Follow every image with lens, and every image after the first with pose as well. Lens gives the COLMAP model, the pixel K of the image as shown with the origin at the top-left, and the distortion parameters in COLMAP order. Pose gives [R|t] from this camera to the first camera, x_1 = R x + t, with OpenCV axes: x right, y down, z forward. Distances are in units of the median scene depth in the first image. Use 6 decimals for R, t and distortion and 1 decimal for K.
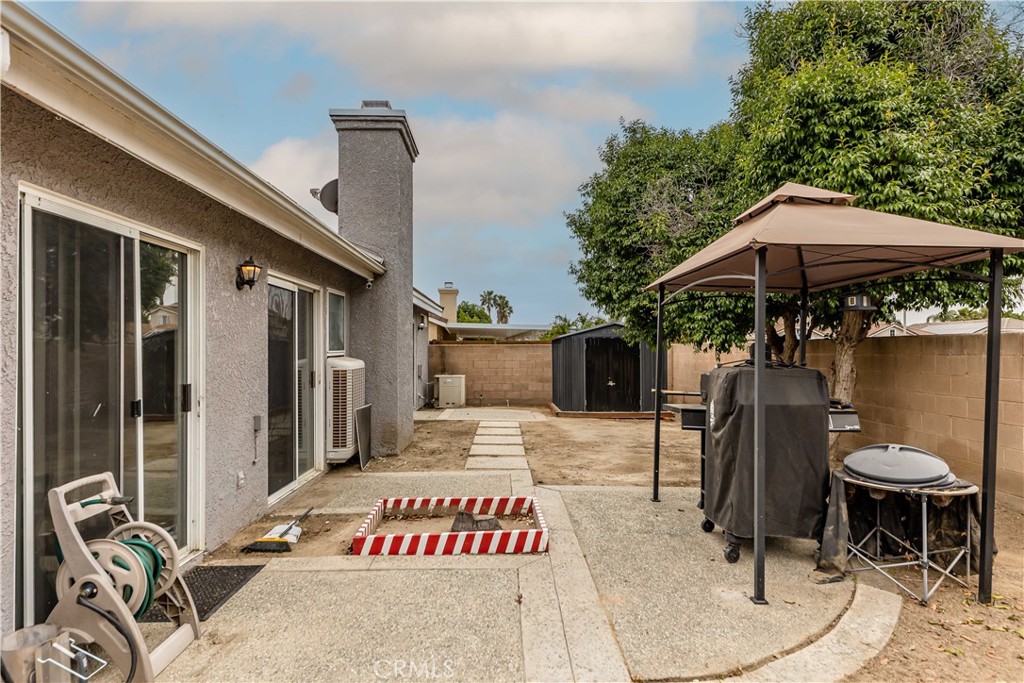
lens RADIAL K [[566.1, 0, 511.3], [0, 566.1, 351.0], [0, 0, 1]] dist [0.006355, -0.000496]
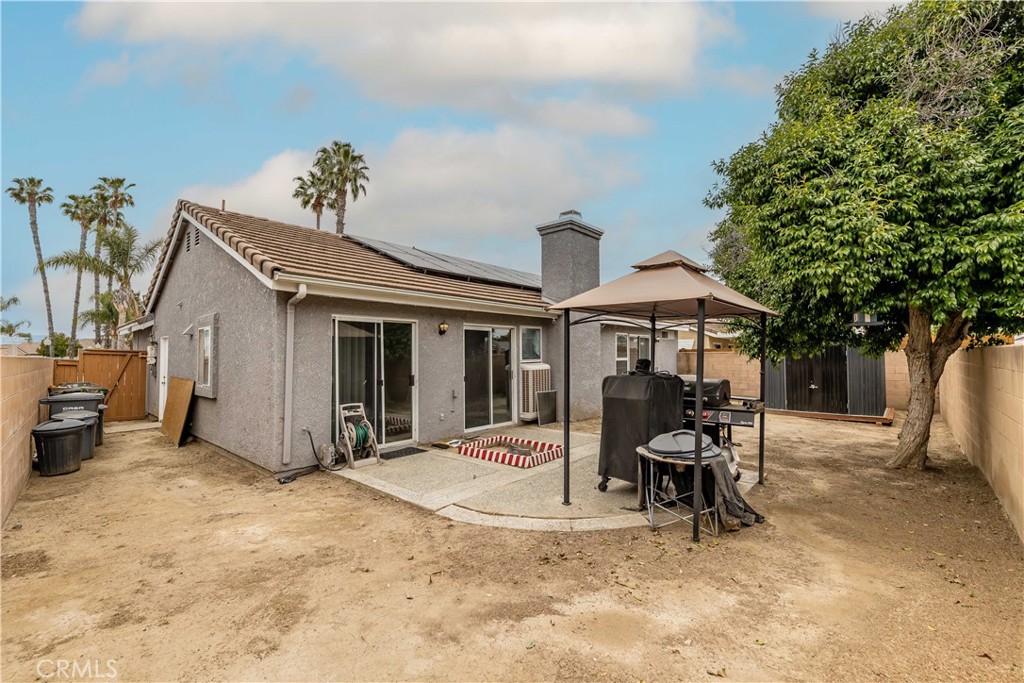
lens RADIAL K [[432.1, 0, 511.8], [0, 432.1, 347.9], [0, 0, 1]] dist [0.012065, -0.000138]
pose [[0.733424, -0.014257, -0.679621, 0.835422], [0.005221, 0.999869, -0.015341, -0.024306], [0.679751, 0.007703, 0.733403, -0.089127]]
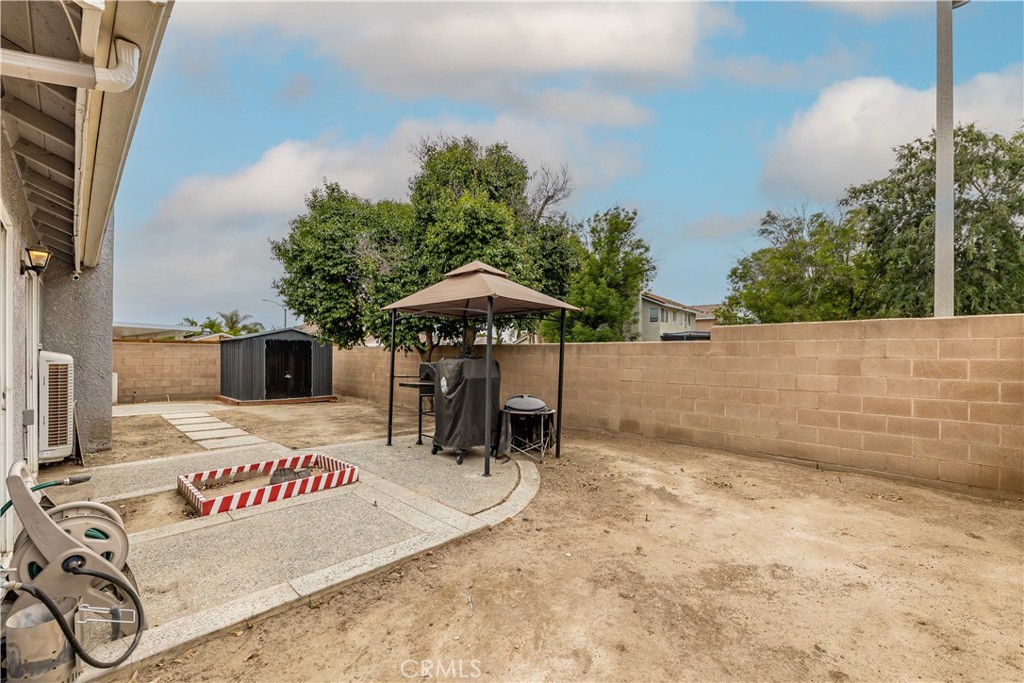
lens RADIAL K [[420.1, 0, 512.9], [0, 420.1, 360.0], [0, 0, 1]] dist [0.012501, -0.000022]
pose [[0.704110, 0.000442, 0.710091, -0.360660], [-0.011133, 0.999884, 0.010417, 0.014179], [-0.710004, -0.015240, 0.704033, -0.060491]]
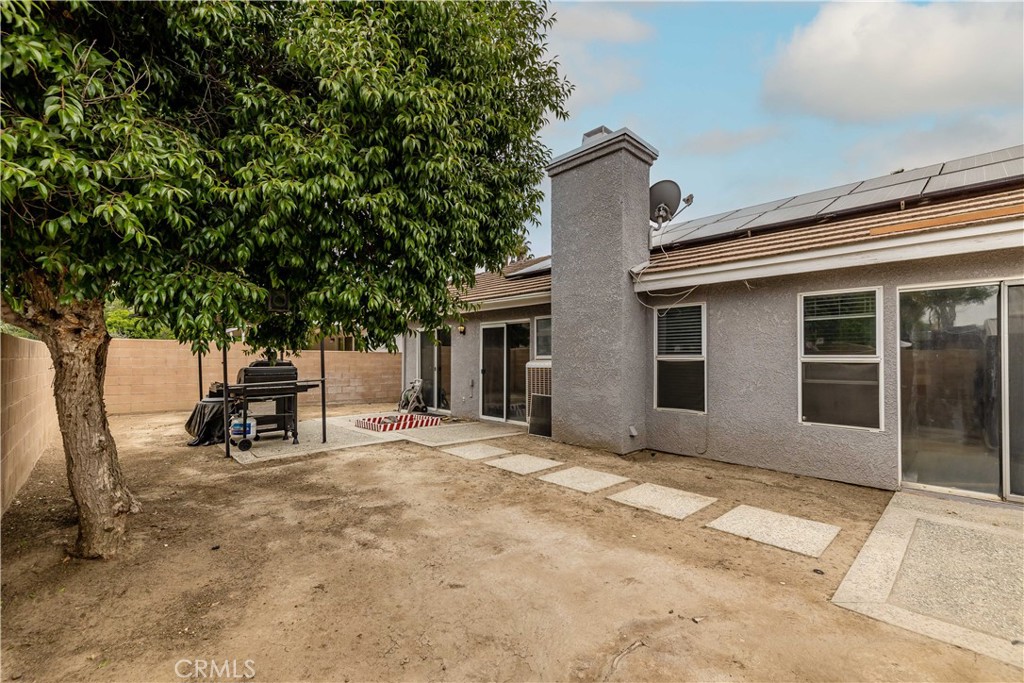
lens RADIAL K [[432.1, 0, 511.8], [0, 432.1, 347.9], [0, 0, 1]] dist [0.012065, -0.000138]
pose [[-0.744078, -0.006484, -0.668062, 0.747792], [0.004701, 0.999877, -0.014940, -0.007468], [0.668077, -0.014257, -0.743956, 2.422144]]
